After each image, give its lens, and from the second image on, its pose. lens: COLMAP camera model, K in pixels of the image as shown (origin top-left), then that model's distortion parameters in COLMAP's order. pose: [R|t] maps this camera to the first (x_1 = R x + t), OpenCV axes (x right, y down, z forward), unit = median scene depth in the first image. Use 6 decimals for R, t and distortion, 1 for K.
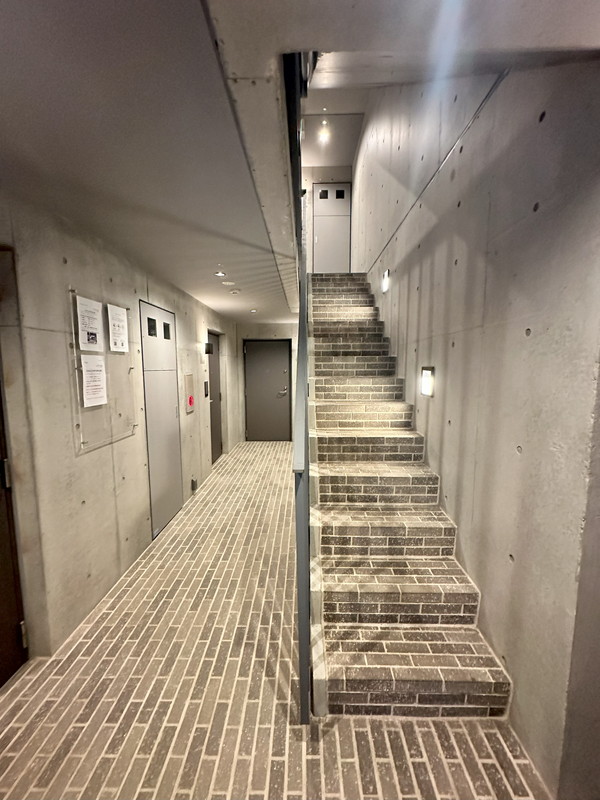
lens RADIAL K [[317.8, 0, 300.0], [0, 317.8, 397.8], [0, 0, 1]] dist [-0.001435, 0.000025]
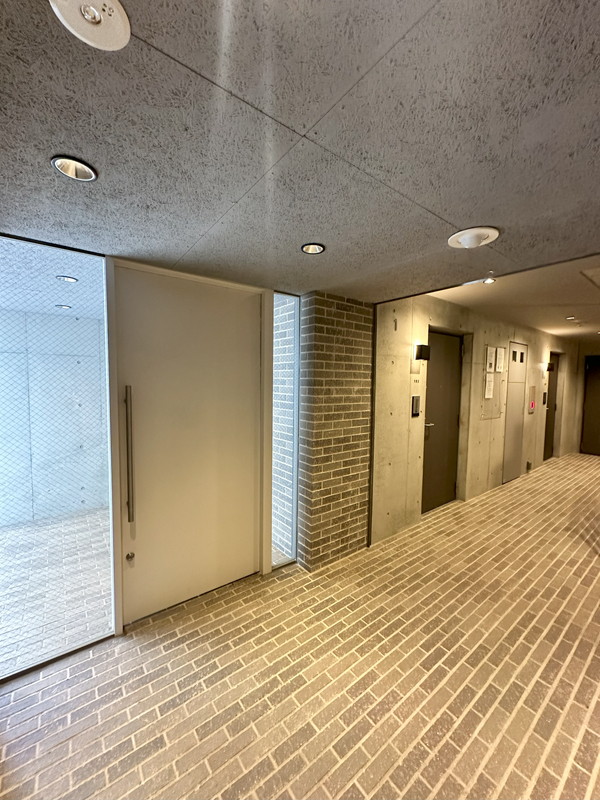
lens RADIAL K [[317.8, 0, 300.7], [0, 317.8, 400.4], [0, 0, 1]] dist [-0.001435, 0.000025]
pose [[0.620064, 0.062341, -0.782070, 0.113126], [-0.093184, 0.995634, 0.005484, 0.075358], [0.778997, 0.069476, 0.623166, -0.653169]]
